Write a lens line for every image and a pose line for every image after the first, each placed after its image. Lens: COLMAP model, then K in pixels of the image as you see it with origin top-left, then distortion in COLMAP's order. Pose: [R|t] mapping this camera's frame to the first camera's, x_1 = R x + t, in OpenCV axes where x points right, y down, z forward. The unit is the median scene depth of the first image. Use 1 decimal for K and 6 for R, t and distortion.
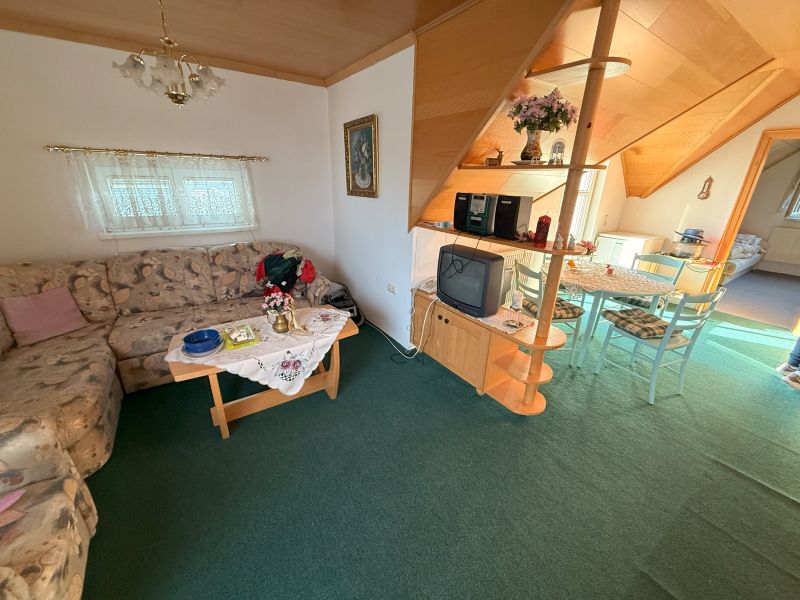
lens RADIAL K [[319.3, 0, 399.3], [0, 319.3, 298.4], [0, 0, 1]] dist [-0.000868, 0.000037]
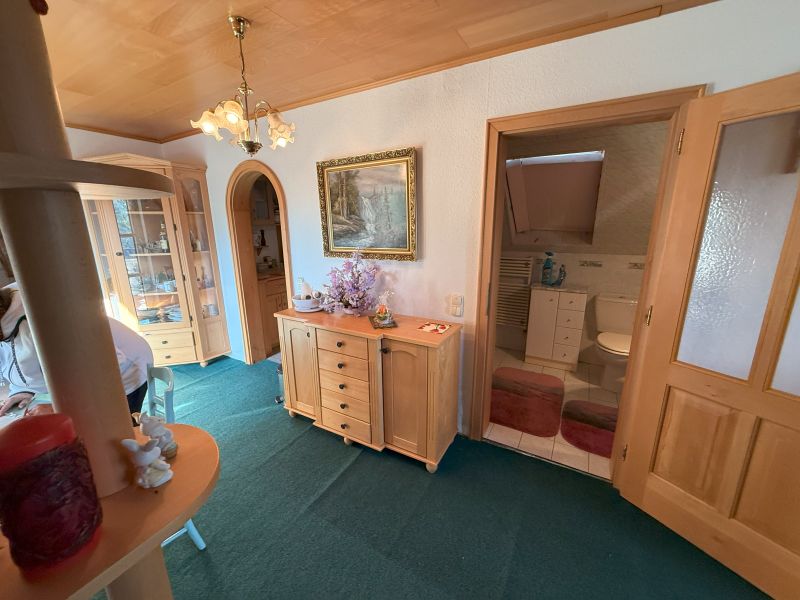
lens RADIAL K [[319.3, 0, 399.3], [0, 319.3, 298.4], [0, 0, 1]] dist [-0.000868, 0.000037]
pose [[-0.427794, -0.232636, 0.873426, 0.142028], [0.318013, 0.865790, 0.386361, -0.215848], [-0.846085, 0.443044, -0.296399, 0.553846]]
